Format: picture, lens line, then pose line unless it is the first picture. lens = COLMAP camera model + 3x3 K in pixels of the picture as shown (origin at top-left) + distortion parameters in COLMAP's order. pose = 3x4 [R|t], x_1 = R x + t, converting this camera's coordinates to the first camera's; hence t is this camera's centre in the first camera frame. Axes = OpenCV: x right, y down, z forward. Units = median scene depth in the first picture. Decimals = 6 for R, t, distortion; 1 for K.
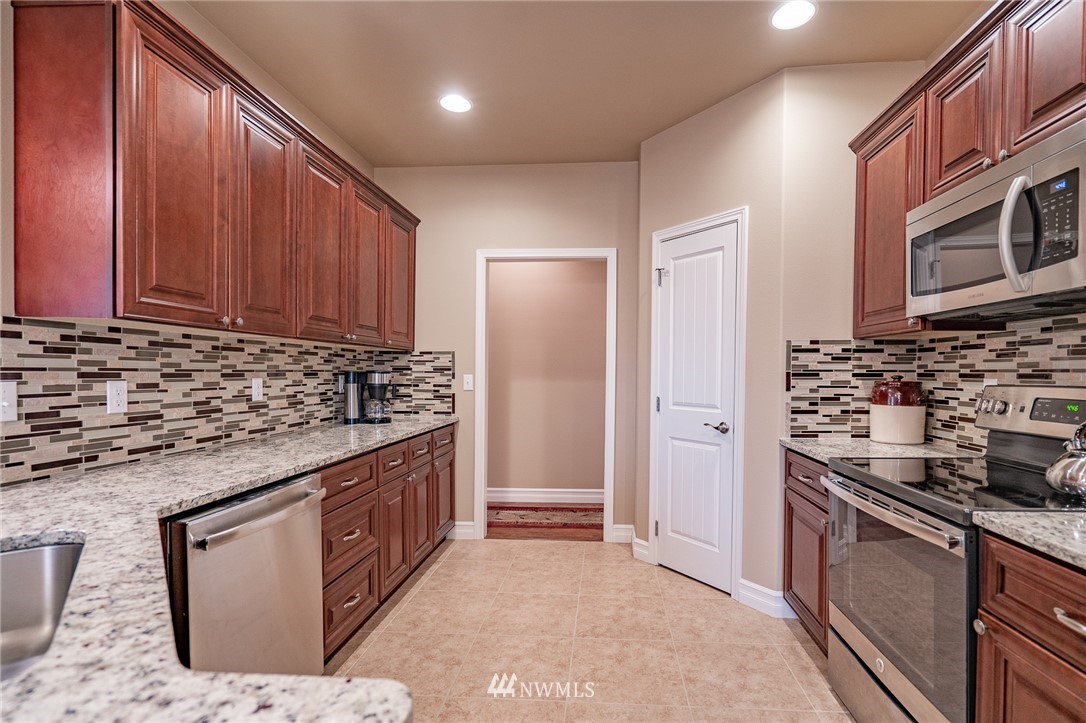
lens RADIAL K [[516.2, 0, 545.5], [0, 516.2, 366.6], [0, 0, 1]] dist [-0.001941, -0.000751]
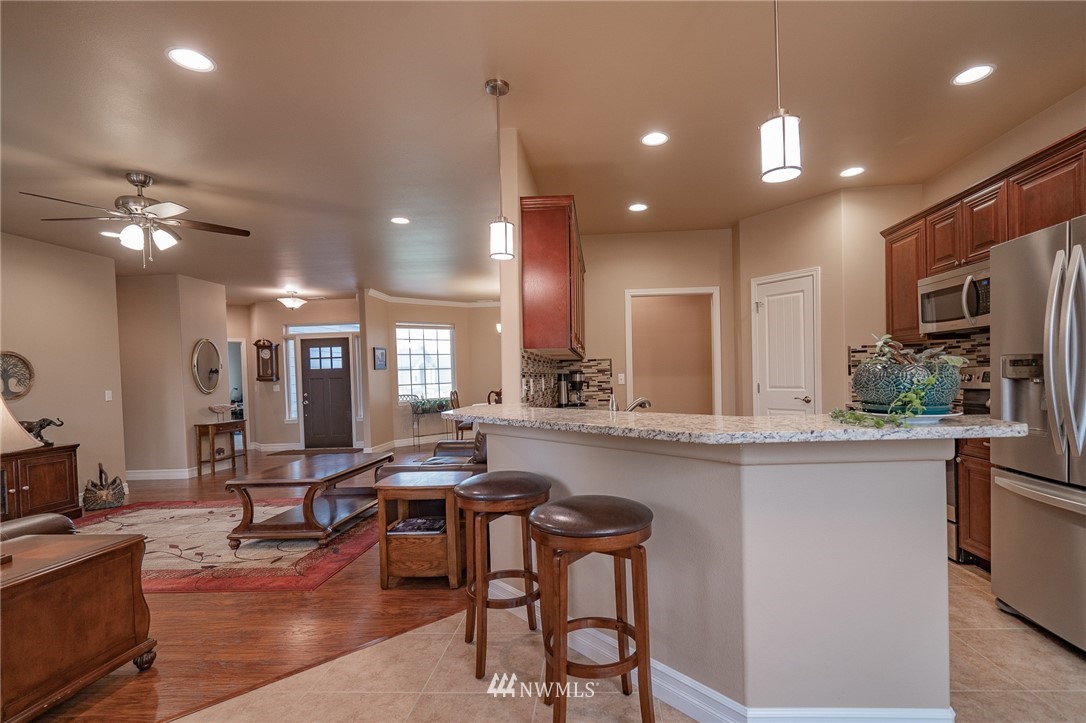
lens RADIAL K [[516.2, 0, 542.7], [0, 516.2, 368.1], [0, 0, 1]] dist [-0.001941, -0.000751]
pose [[0.999466, -0.031595, 0.008280, -0.589723], [0.031643, 0.999482, -0.005810, 0.000702], [-0.008092, 0.006069, 0.999949, -0.742082]]
